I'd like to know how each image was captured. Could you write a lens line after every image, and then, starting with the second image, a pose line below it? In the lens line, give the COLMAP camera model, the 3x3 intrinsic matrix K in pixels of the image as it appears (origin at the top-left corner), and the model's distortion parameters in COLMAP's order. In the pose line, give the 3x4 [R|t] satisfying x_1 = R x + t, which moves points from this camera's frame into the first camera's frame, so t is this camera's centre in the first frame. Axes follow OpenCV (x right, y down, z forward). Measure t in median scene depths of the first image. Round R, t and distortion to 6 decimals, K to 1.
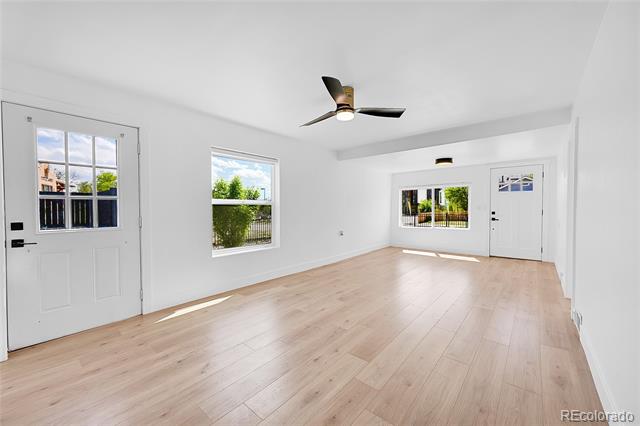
lens RADIAL K [[253.3, 0, 320.0], [0, 253.3, 213.0], [0, 0, 1]] dist [0.001123, 0.000076]
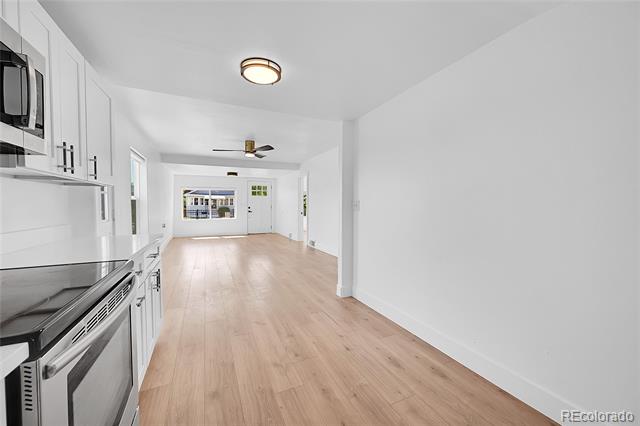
lens RADIAL K [[253.3, 0, 320.0], [0, 253.3, 213.0], [0, 0, 1]] dist [0.001123, 0.000076]
pose [[0.425872, -0.023001, 0.904491, -0.655846], [0.013789, 0.999726, 0.018930, 0.009932], [-0.904678, 0.004410, 0.426072, -0.132501]]
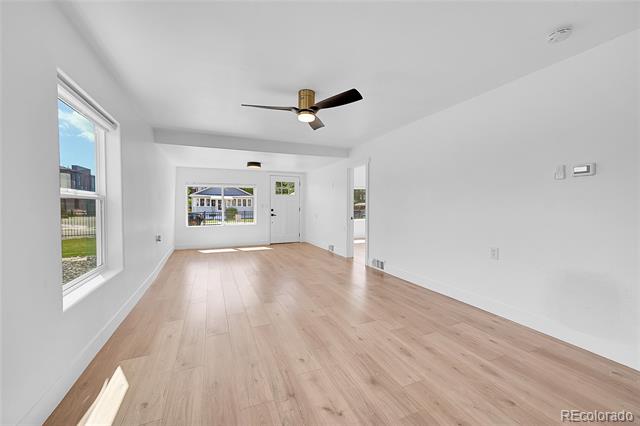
lens RADIAL K [[253.3, 0, 320.0], [0, 253.3, 213.0], [0, 0, 1]] dist [0.001123, 0.000076]
pose [[0.441706, -0.021519, 0.896902, -0.382970], [0.016114, 0.999741, 0.016051, -0.002251], [-0.897015, 0.007363, 0.441938, 0.228170]]
